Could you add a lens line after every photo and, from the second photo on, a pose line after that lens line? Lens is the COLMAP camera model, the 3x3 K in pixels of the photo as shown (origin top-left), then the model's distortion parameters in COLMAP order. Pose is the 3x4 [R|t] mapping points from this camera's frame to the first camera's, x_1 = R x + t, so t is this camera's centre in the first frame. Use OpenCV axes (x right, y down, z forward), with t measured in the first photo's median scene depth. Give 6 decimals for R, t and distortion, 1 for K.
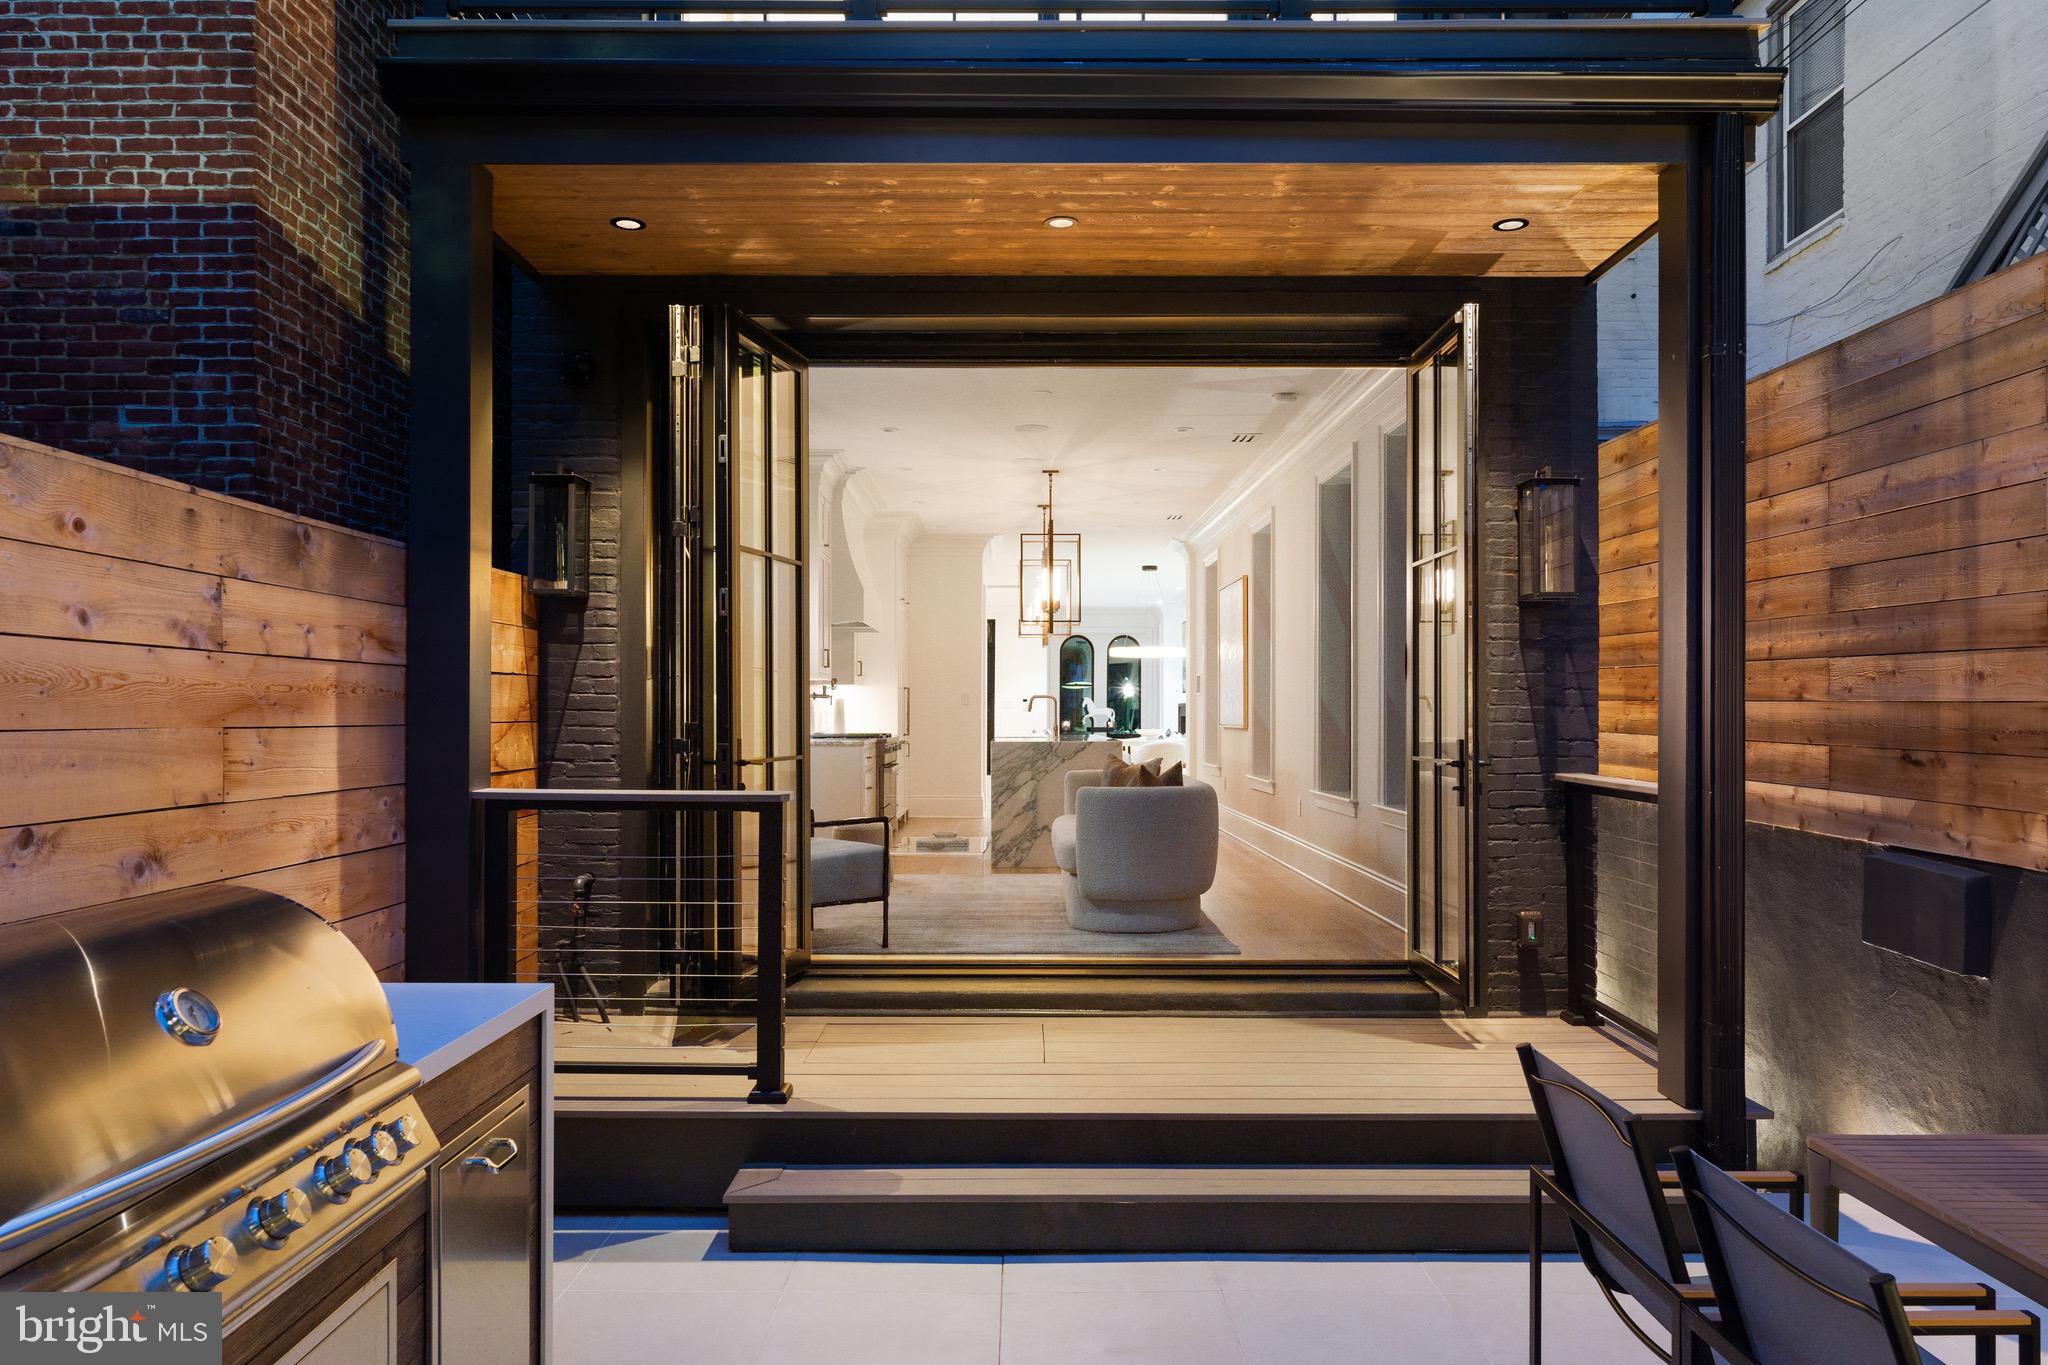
lens RADIAL K [[1362.5, 0, 1023.5], [0, 1362.5, 692.5], [0, 0, 1]] dist [0.000073, -0.000050]
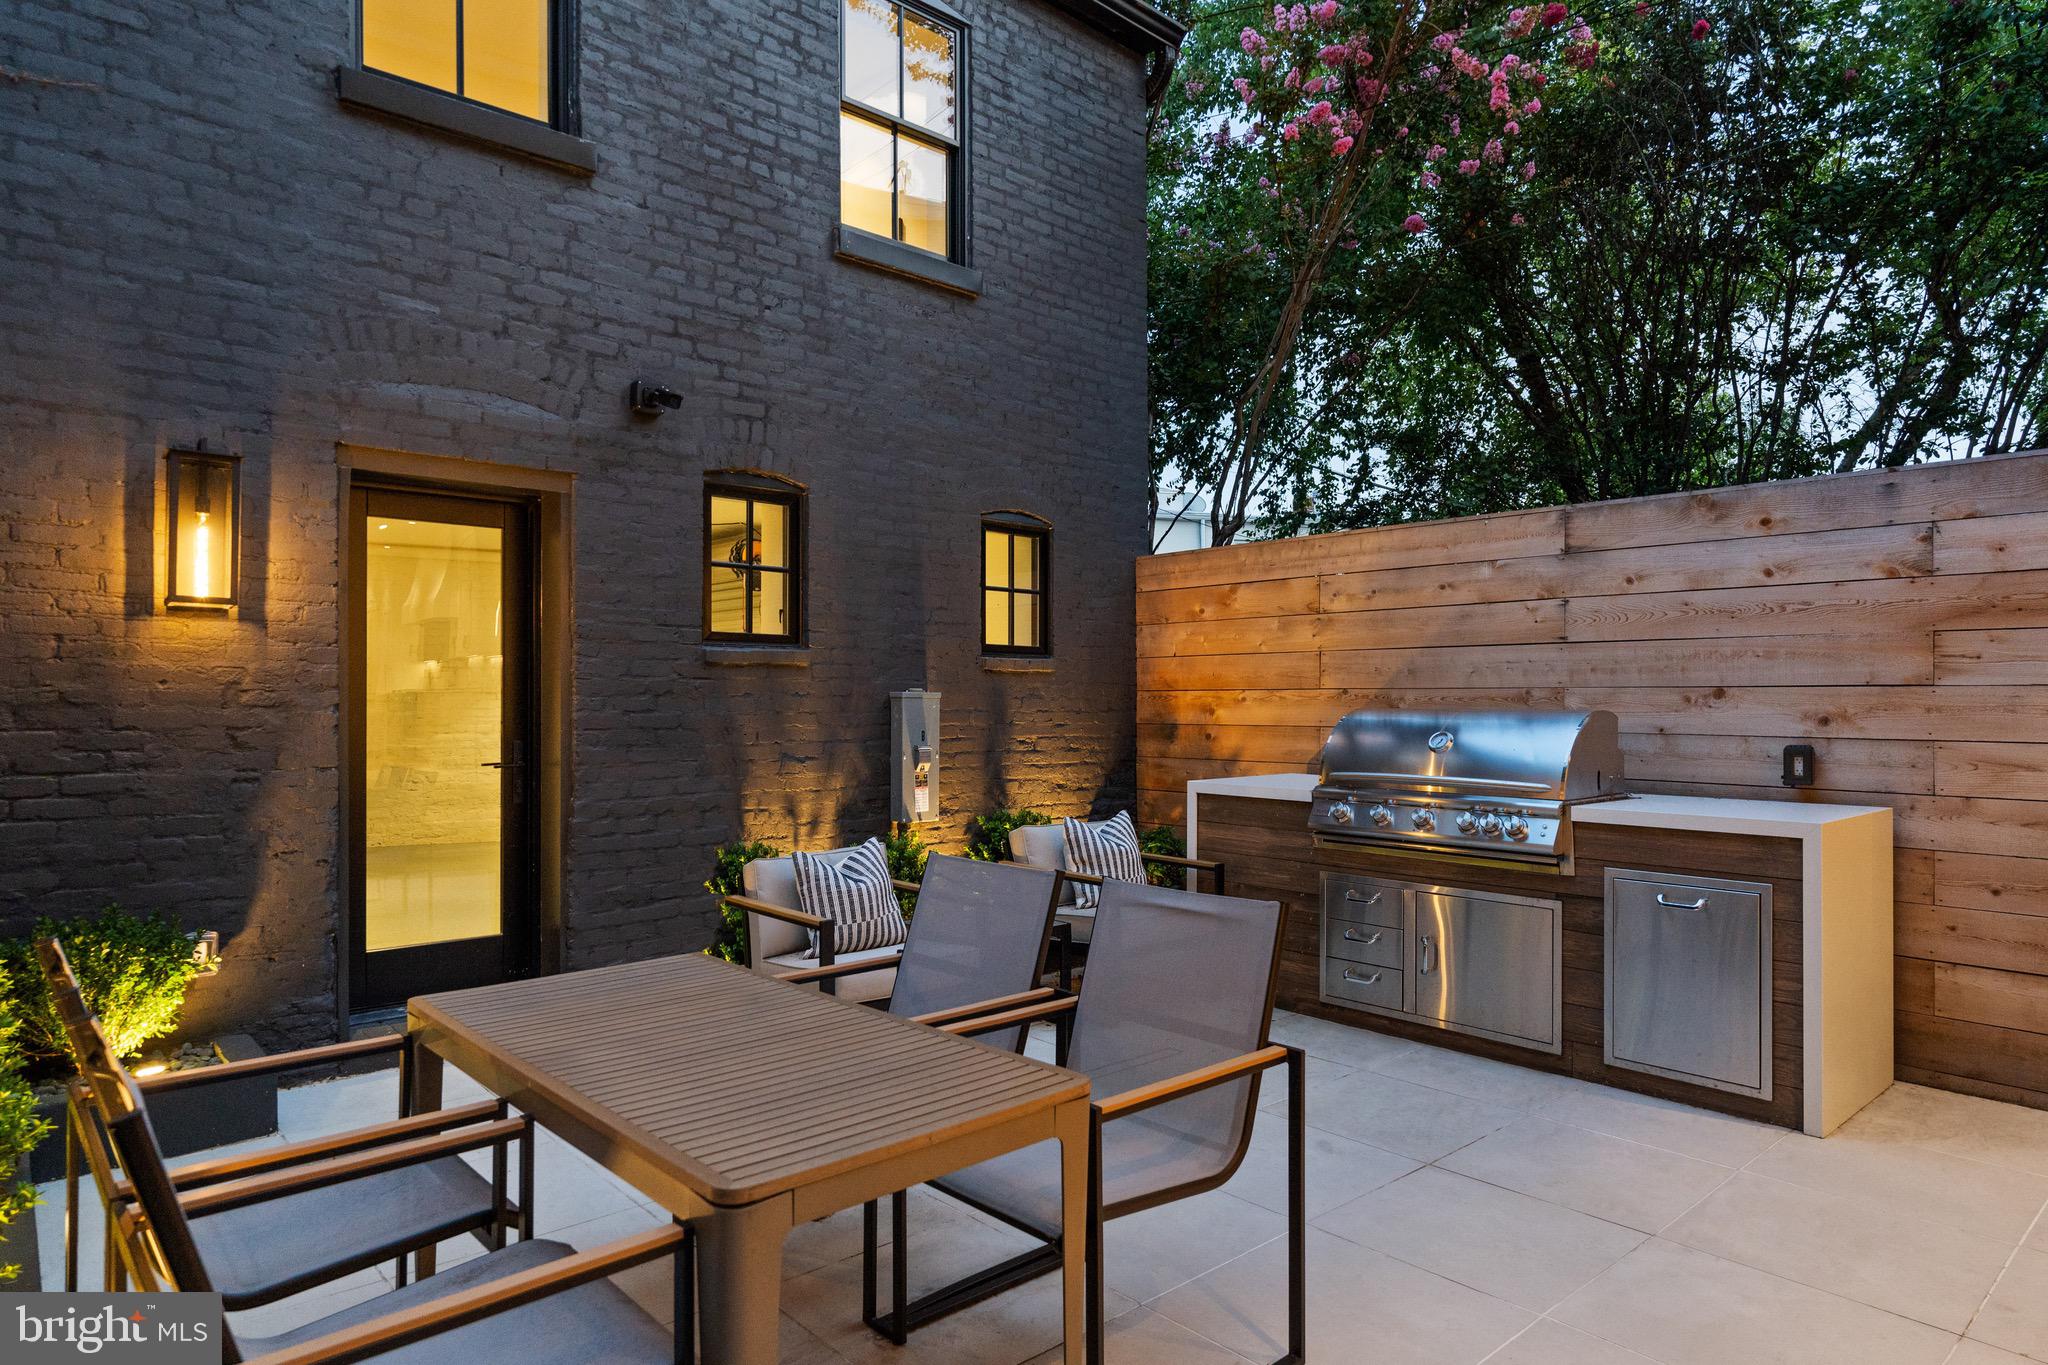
lens RADIAL K [[1210.5, 0, 1023.5], [0, 1210.5, 691.8], [0, 0, 1]] dist [0.003035, -0.000218]
pose [[-0.741697, -0.006327, -0.670705, 0.960280], [0.007016, 0.999828, -0.017191, 0.106129], [0.670698, -0.017457, -0.741525, 1.337871]]
